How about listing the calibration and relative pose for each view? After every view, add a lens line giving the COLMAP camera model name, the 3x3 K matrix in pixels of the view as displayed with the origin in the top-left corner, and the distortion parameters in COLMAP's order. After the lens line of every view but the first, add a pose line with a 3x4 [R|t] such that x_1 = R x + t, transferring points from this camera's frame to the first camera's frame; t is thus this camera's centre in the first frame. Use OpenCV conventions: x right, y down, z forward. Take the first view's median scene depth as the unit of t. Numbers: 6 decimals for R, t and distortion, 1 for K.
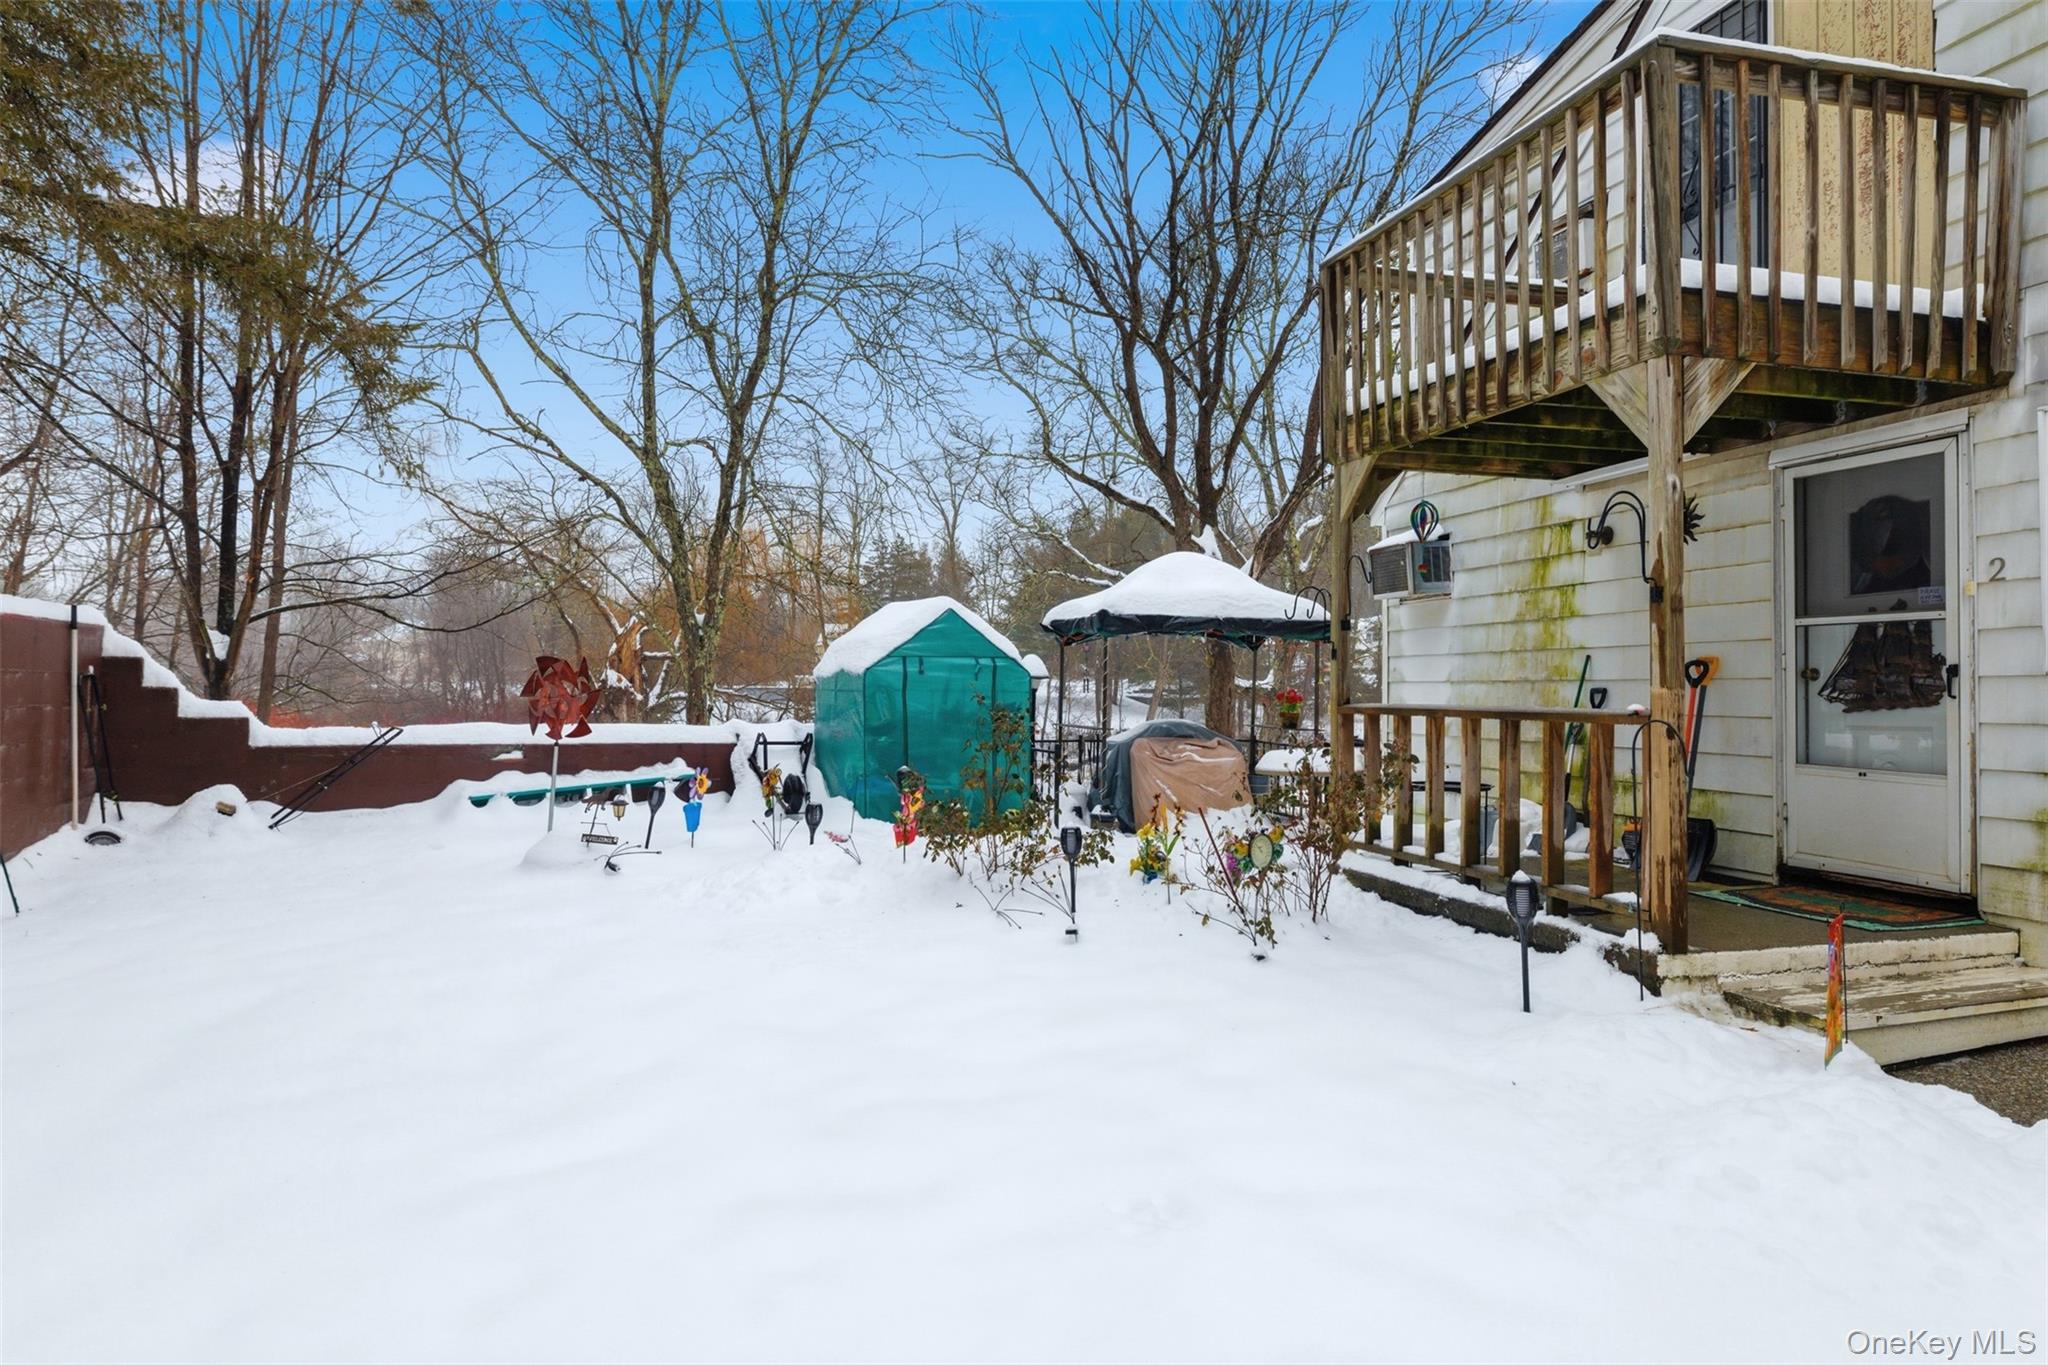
lens RADIAL K [[1210.5, 0, 1024.0], [0, 1210.5, 682.5], [0, 0, 1]] dist [0.000357, 0.000157]
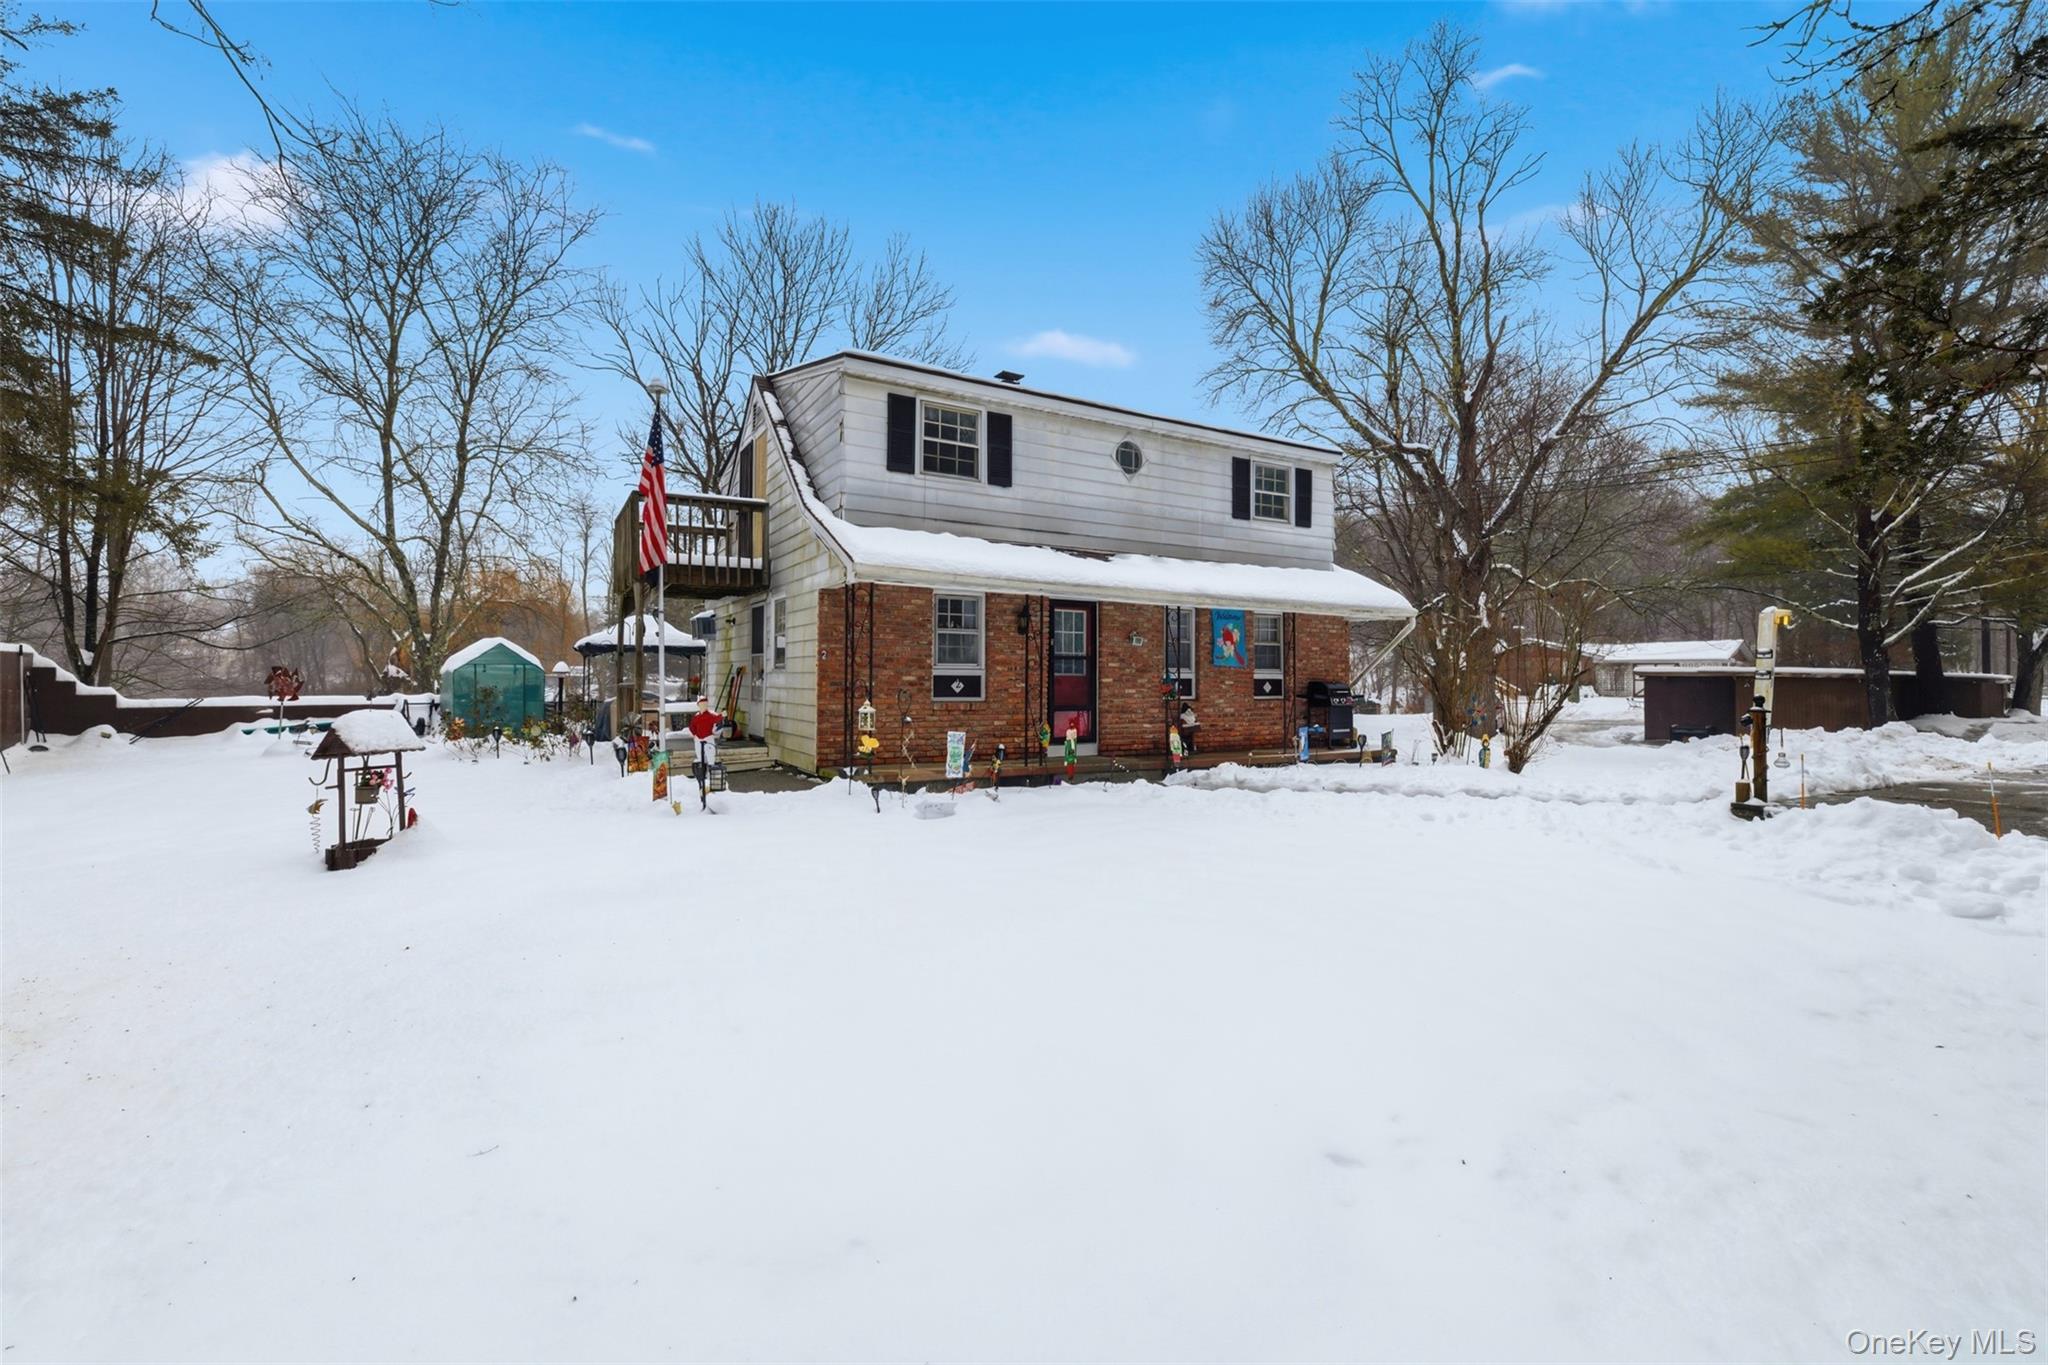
lens RADIAL K [[863.2, 0, 1028.7], [0, 863.2, 674.3], [0, 0, 1]] dist [0.001722, 0.000284]
pose [[0.963435, -0.006290, 0.267867, 0.465754], [0.004796, 0.999969, 0.006231, -0.008232], [-0.267897, -0.004718, 0.963436, -0.835197]]
